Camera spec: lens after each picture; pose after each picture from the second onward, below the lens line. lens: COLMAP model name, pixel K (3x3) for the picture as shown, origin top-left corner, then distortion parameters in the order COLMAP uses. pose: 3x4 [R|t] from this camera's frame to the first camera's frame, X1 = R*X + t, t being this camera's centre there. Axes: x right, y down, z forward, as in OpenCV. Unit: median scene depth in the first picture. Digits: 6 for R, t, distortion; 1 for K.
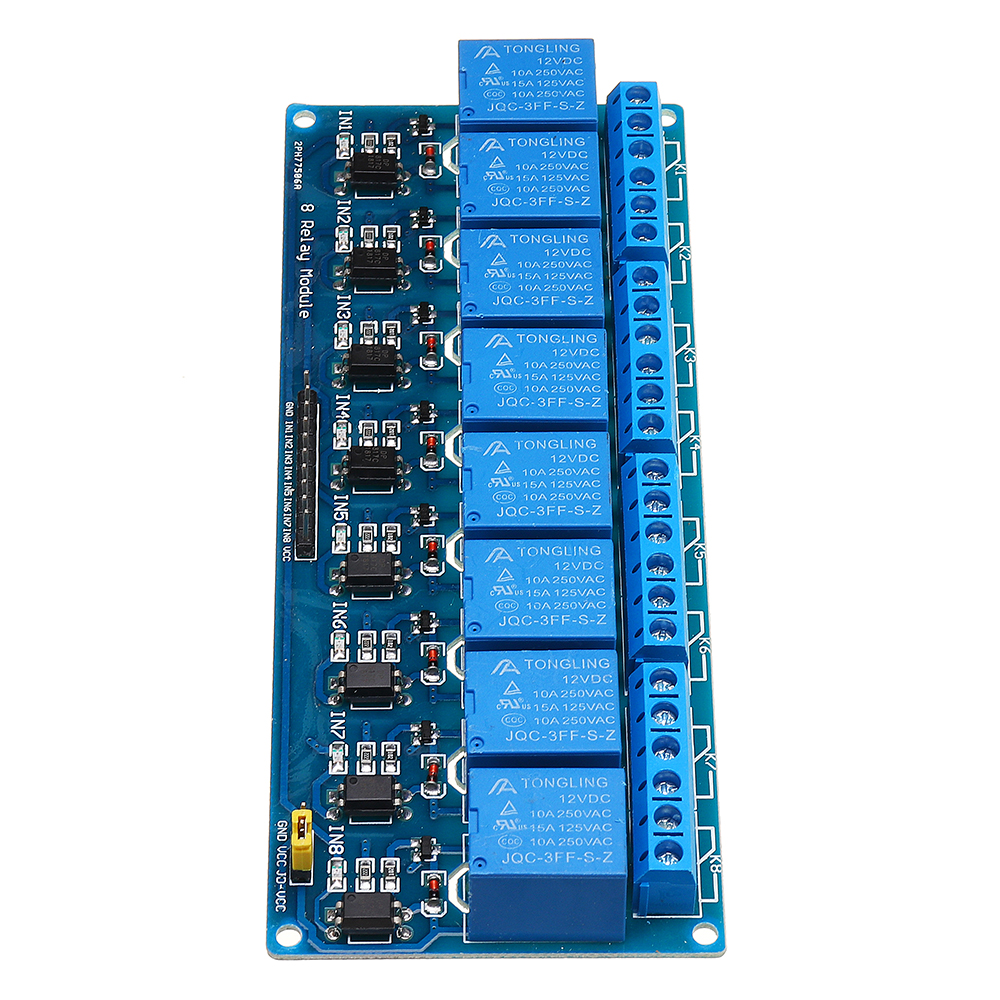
lens RADIAL K [[4183.1, 0, 491.3], [0, 4183.1, 502.2], [0, 0, 1]] dist [0.246998, 0.000000]
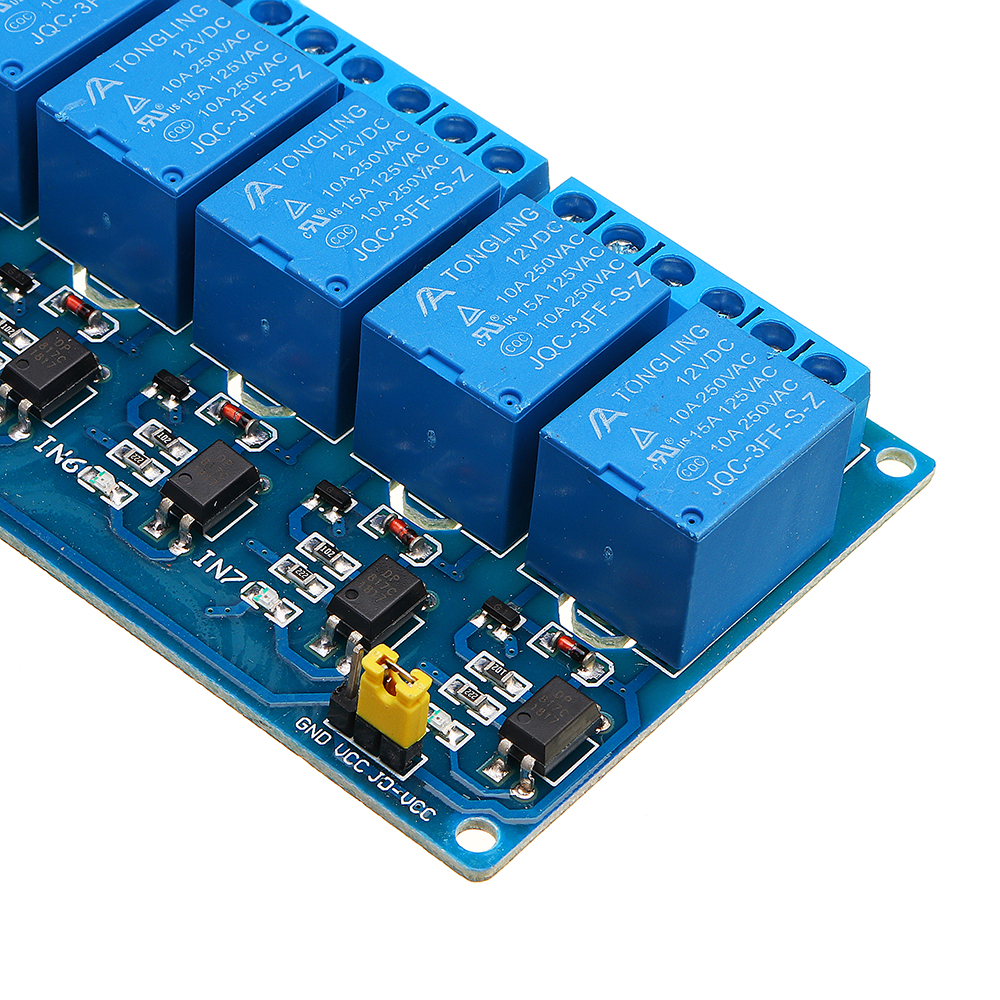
lens RADIAL K [[4183.1, 0, 397.9], [0, 4183.1, 501.4], [0, 0, 1]] dist [0.246998, 0.000000]
pose [[0.667681, -0.534760, 0.517913, -0.322396], [0.568062, 0.815625, 0.109824, -0.006151], [-0.481153, 0.220879, 0.848354, 0.472219]]
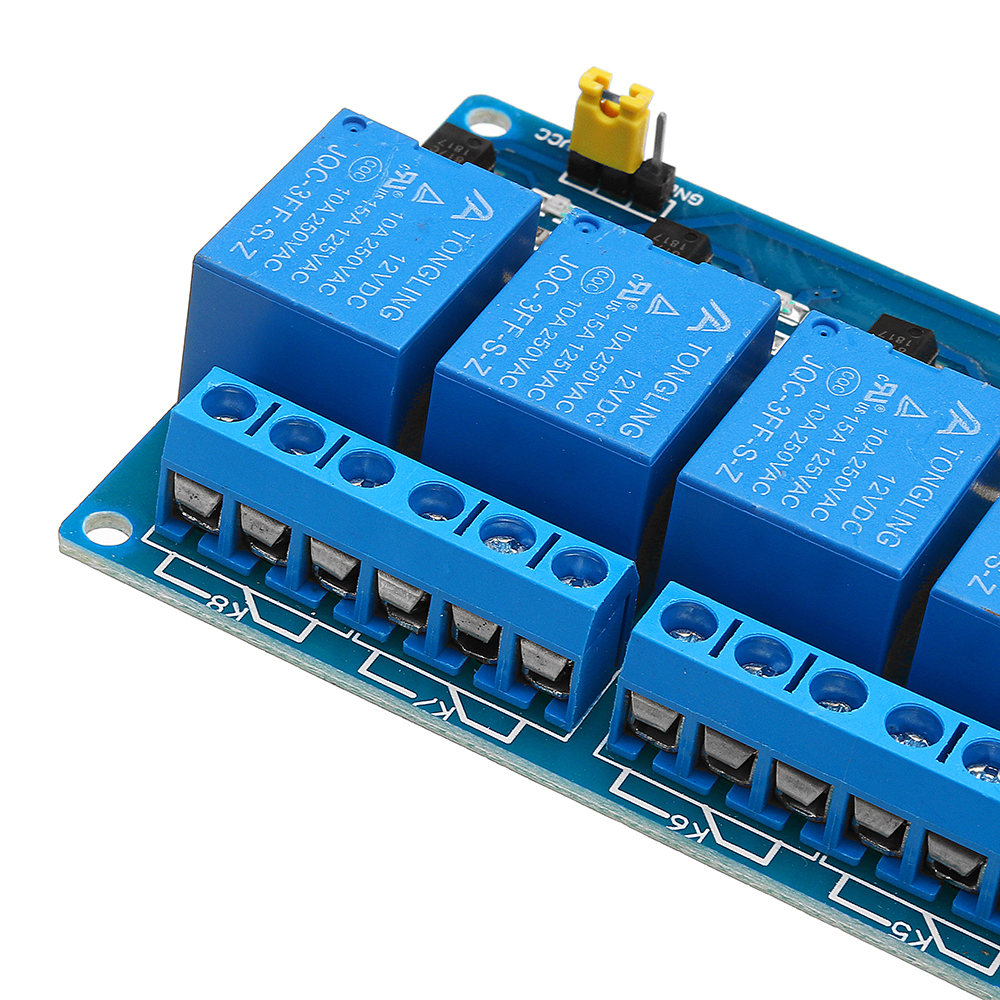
lens RADIAL K [[4183.1, 0, 502.0], [0, 4183.1, 507.1], [0, 0, 1]] dist [0.246998, 0.000000]
pose [[-0.485006, 0.558918, -0.672592, 0.360529], [-0.765154, 0.101195, 0.635845, -0.255180], [0.423448, 0.823025, 0.378579, 0.787190]]
